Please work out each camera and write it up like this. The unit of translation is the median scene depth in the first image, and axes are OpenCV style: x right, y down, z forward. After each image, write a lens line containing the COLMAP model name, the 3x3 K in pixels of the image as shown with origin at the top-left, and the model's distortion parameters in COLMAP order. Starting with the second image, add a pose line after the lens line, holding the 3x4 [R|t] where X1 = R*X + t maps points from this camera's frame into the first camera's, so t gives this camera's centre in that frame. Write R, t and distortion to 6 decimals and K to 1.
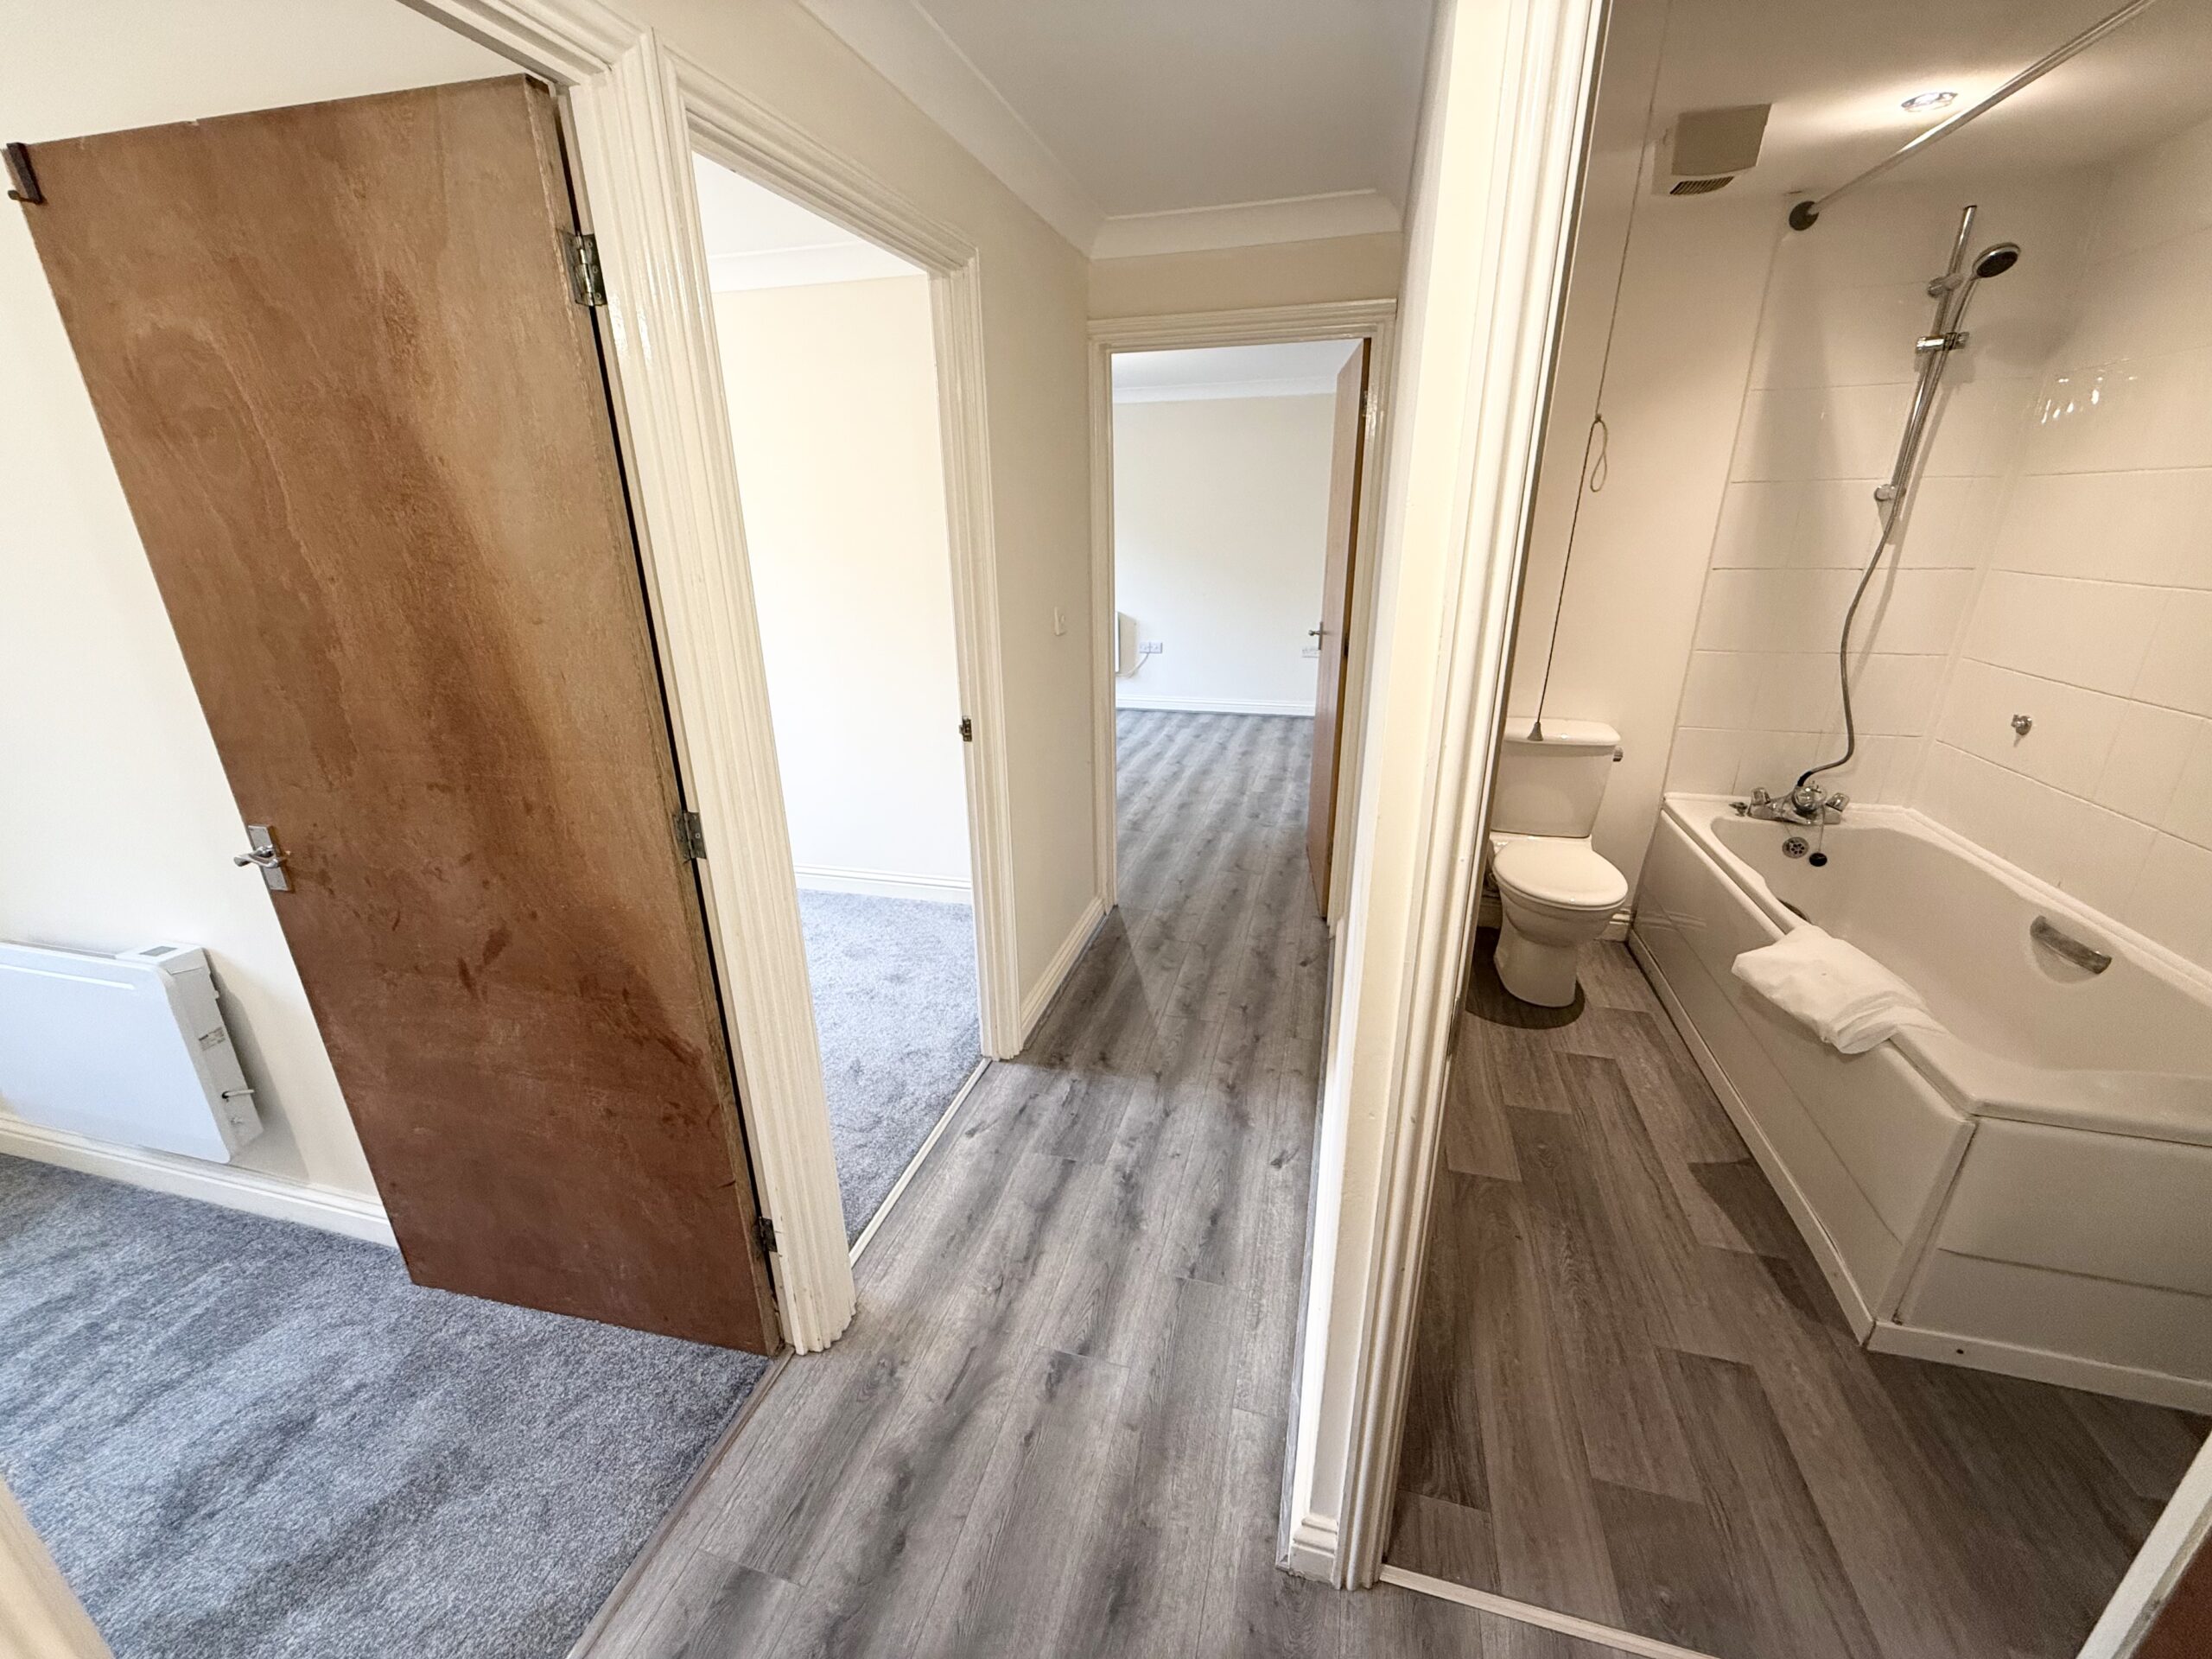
lens RADIAL K [[881.2, 0, 1100.2], [0, 881.2, 827.0], [0, 0, 1]] dist [0.000583, -0.000039]
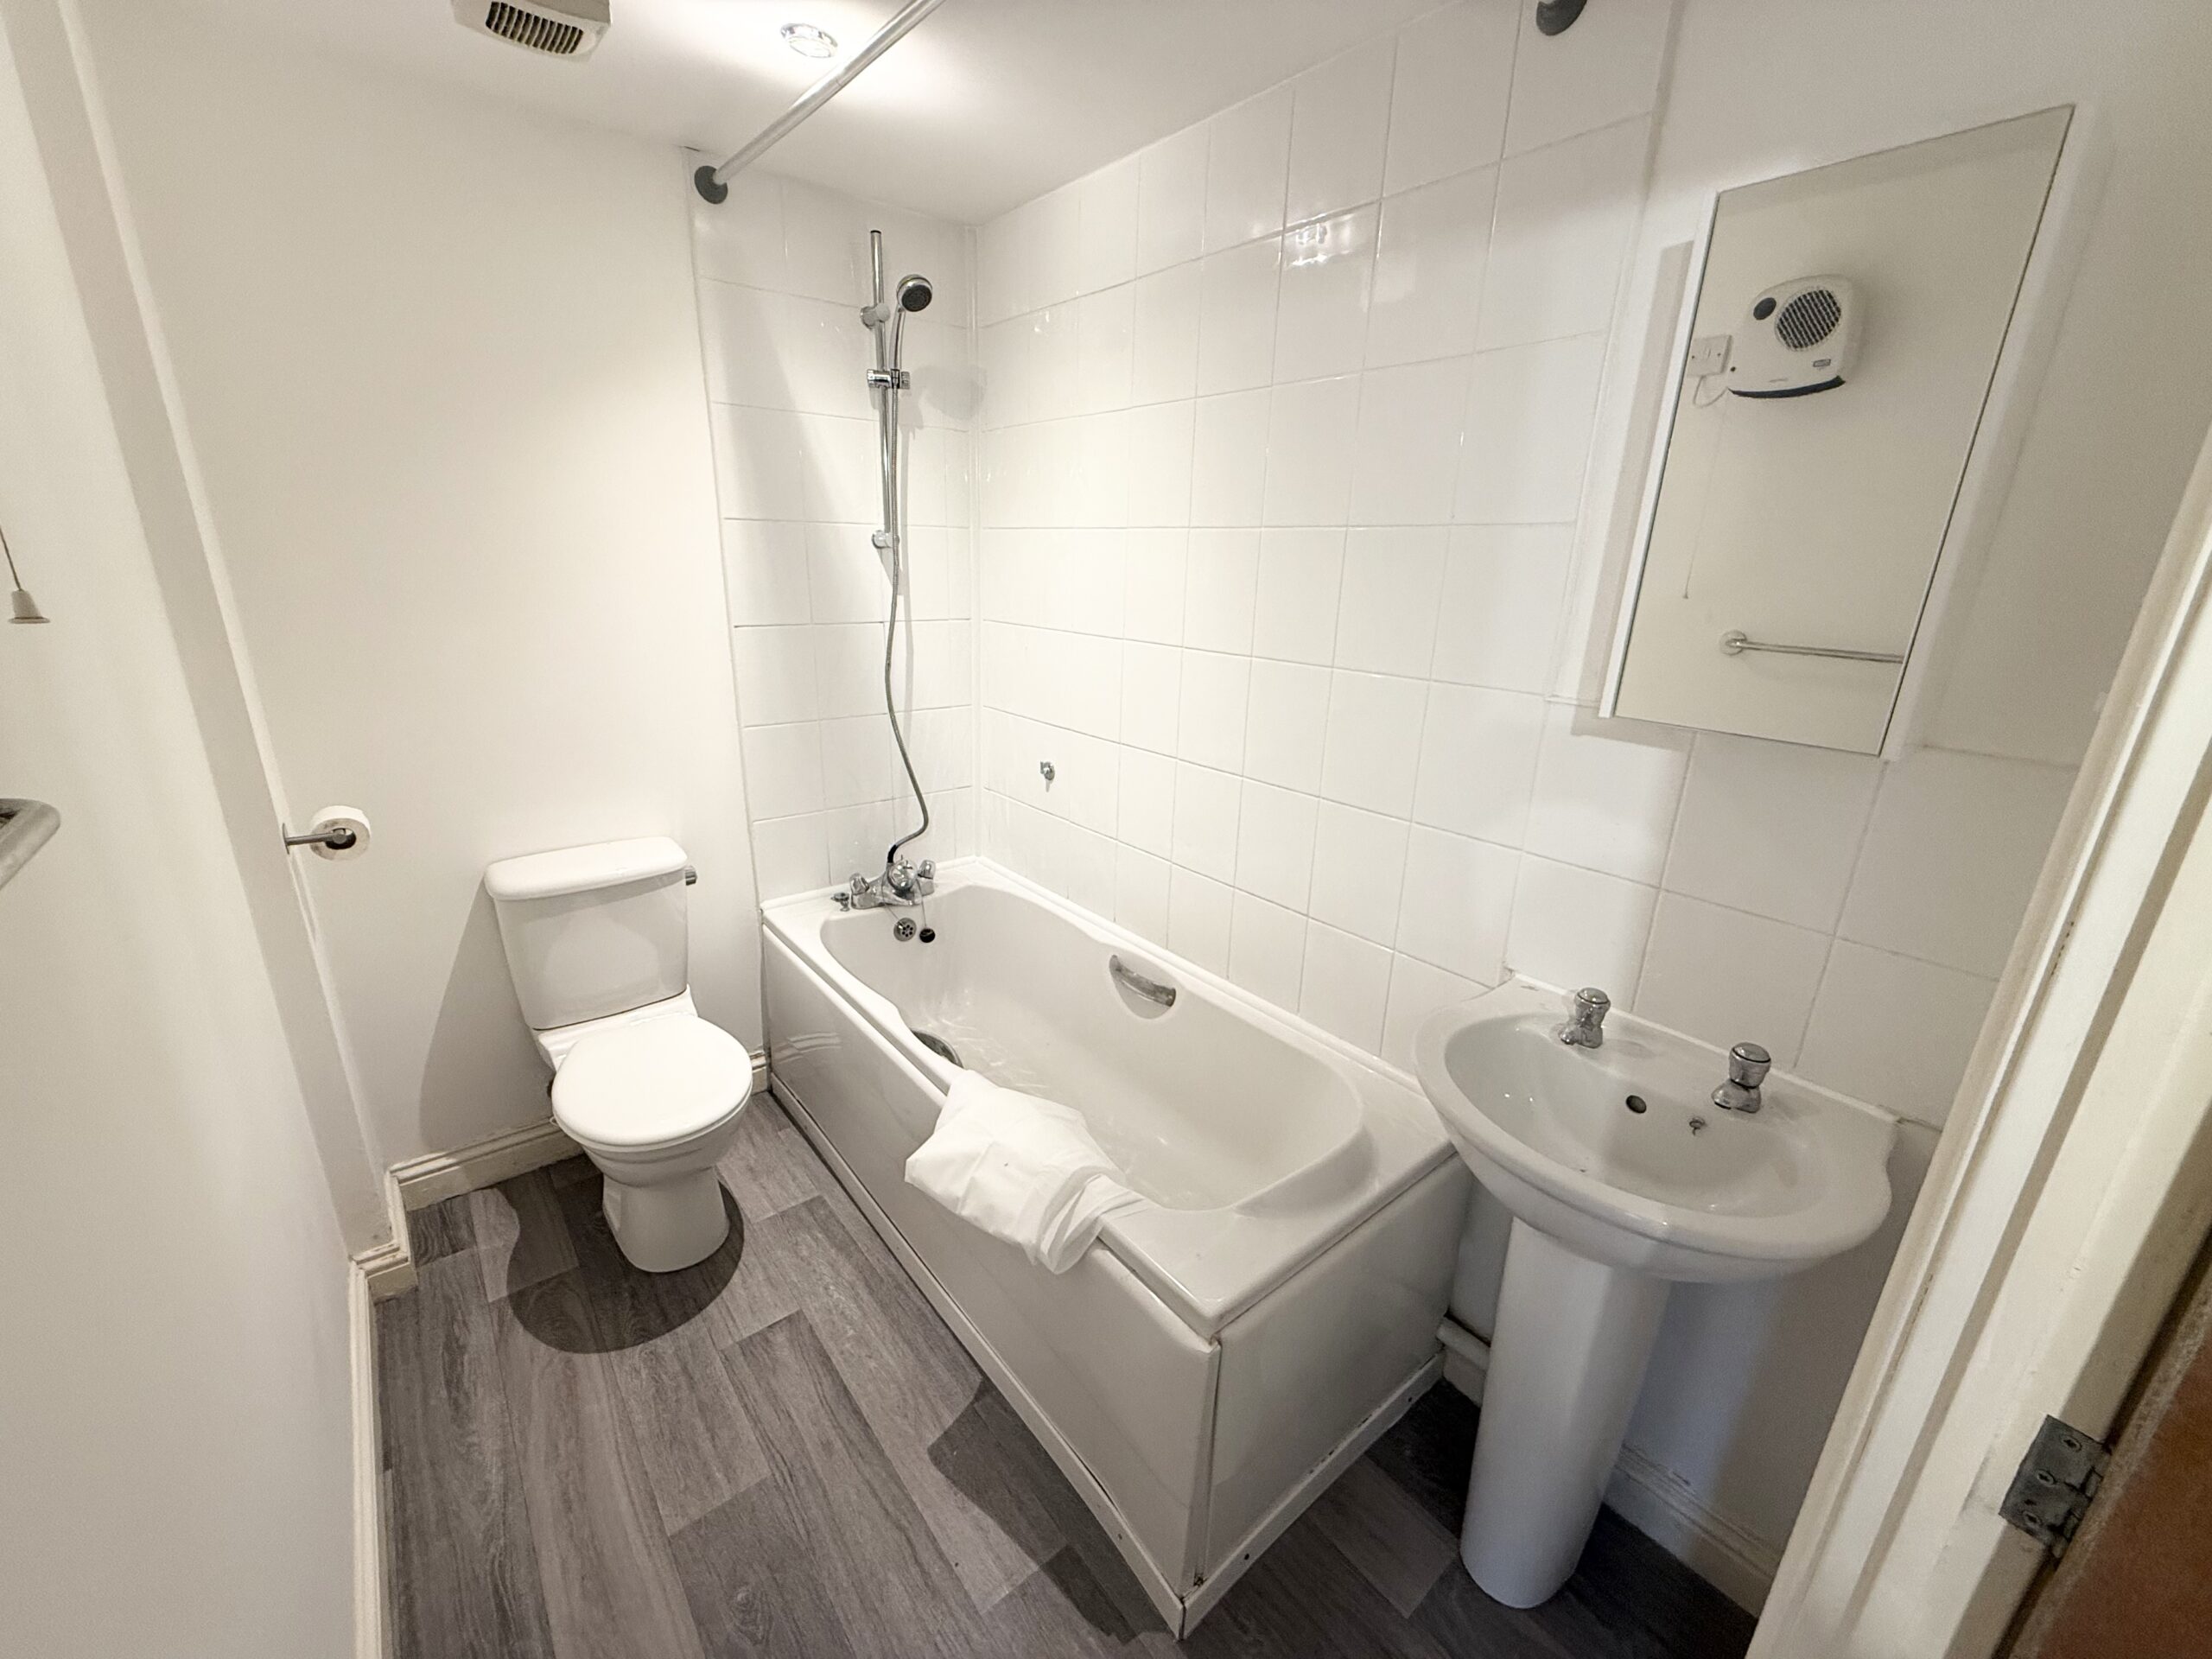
lens RADIAL K [[881.2, 0, 1100.2], [0, 881.2, 827.0], [0, 0, 1]] dist [0.000583, -0.000039]
pose [[0.573761, -0.214731, 0.790373, 0.242901], [0.243310, 0.966141, 0.085856, -0.118189], [-0.782047, 0.143045, 0.606581, 0.320642]]
